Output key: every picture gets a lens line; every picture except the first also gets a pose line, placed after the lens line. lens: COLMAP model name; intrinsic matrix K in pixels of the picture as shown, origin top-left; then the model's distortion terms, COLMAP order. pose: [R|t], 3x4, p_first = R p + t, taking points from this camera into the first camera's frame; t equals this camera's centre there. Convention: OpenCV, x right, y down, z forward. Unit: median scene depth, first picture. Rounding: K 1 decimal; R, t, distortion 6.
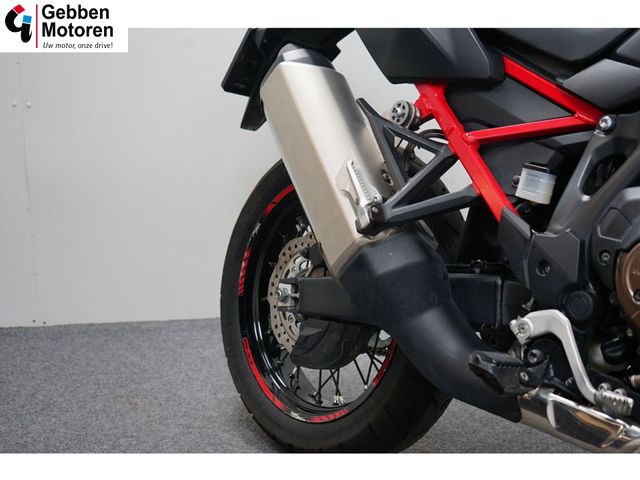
lens RADIAL K [[866.6, 0, 320.0], [0, 866.6, 240.0], [0, 0, 1]] dist [-0.001194, -0.012915]
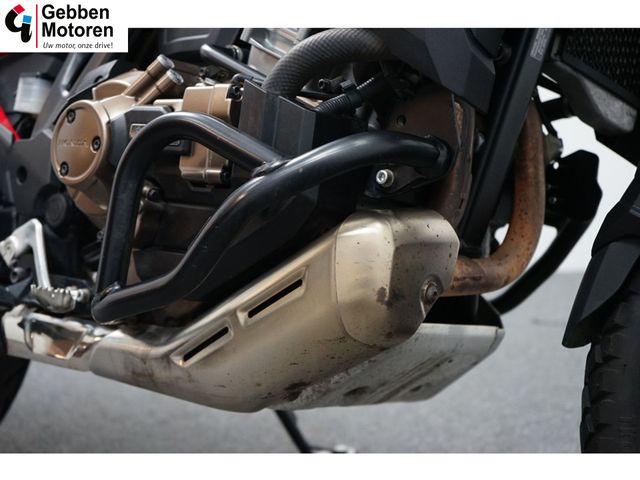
lens RADIAL K [[971.7, 0, 320.0], [0, 971.7, 240.0], [0, 0, 1]] dist [-0.020329, 0.046425]
pose [[0.981244, -0.073896, 0.178044, 0.364154], [0.088610, 0.993151, -0.076154, 0.194052], [-0.171197, 0.090502, 0.981071, -0.016913]]
